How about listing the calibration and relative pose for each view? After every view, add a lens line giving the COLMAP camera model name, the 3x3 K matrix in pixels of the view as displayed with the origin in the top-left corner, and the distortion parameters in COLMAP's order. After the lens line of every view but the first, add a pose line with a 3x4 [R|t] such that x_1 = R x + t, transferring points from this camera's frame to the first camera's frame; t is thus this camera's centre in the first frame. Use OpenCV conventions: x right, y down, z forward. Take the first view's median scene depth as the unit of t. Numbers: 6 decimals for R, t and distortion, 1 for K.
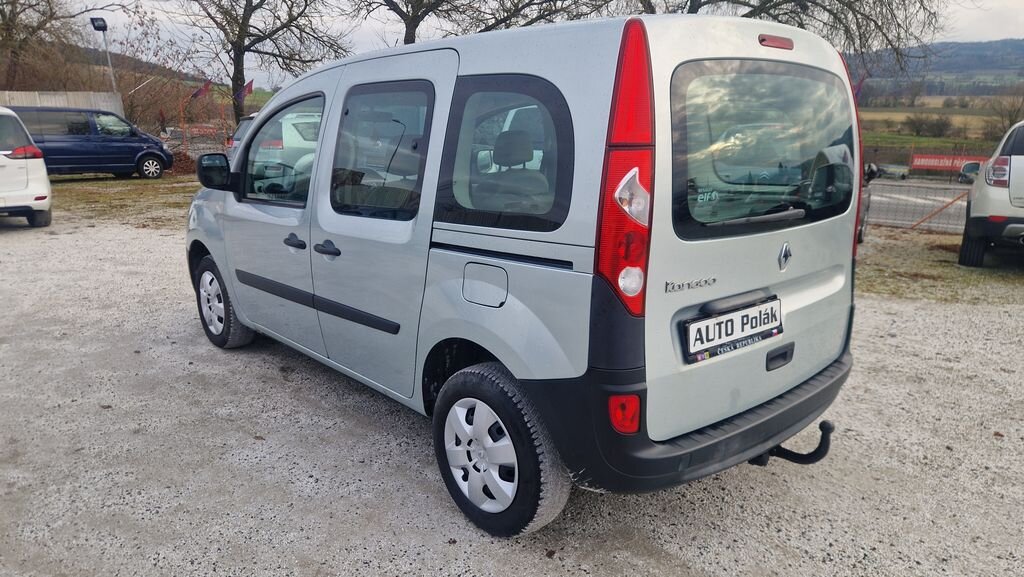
lens RADIAL K [[683.6, 0, 495.8], [0, 683.6, 290.7], [0, 0, 1]] dist [0.034845, -0.006057]
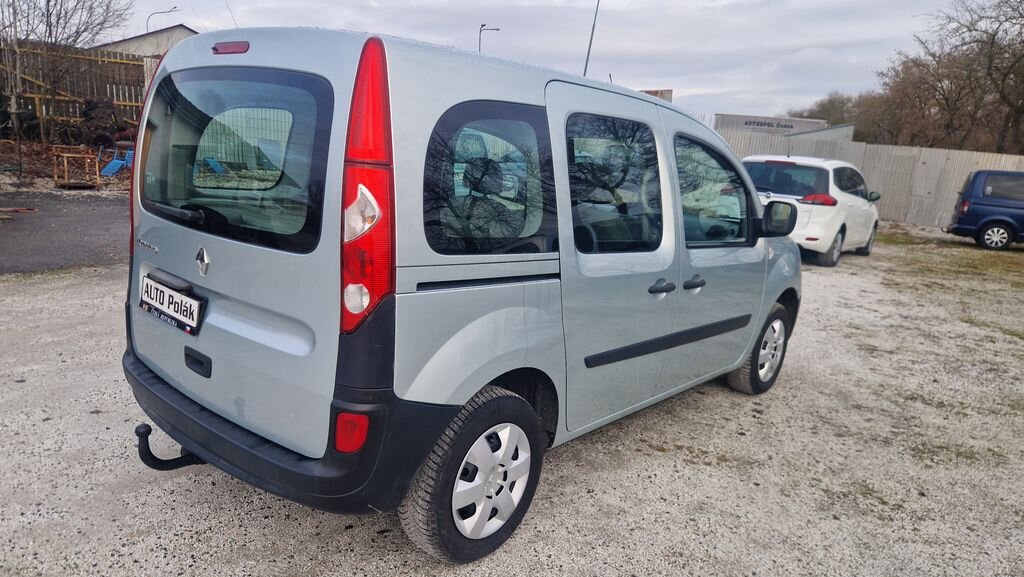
lens RADIAL K [[692.1, 0, 497.4], [0, 692.1, 288.8], [0, 0, 1]] dist [0.039423, -0.000556]
pose [[0.127368, 0.199670, -0.971550, 1.498557], [-0.302927, 0.940556, 0.153587, -0.302952], [0.944464, 0.274747, 0.180282, 1.263075]]
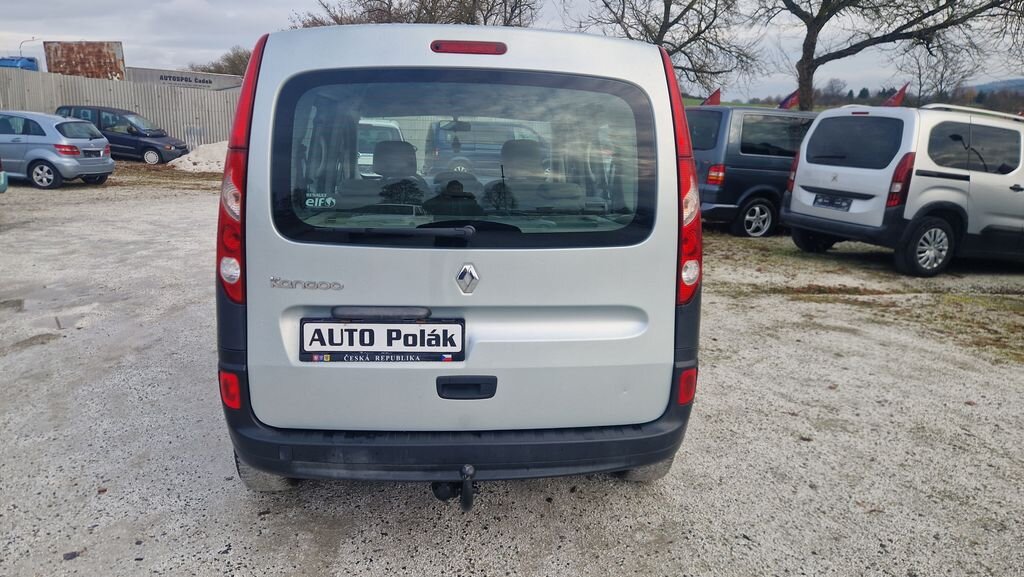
lens RADIAL K [[692.1, 0, 497.4], [0, 692.1, 288.8], [0, 0, 1]] dist [0.039423, -0.000556]
pose [[0.801455, 0.140955, -0.581207, 1.016803], [-0.154550, 0.987632, 0.026405, -0.068279], [0.577741, 0.068663, 0.813327, 0.276569]]
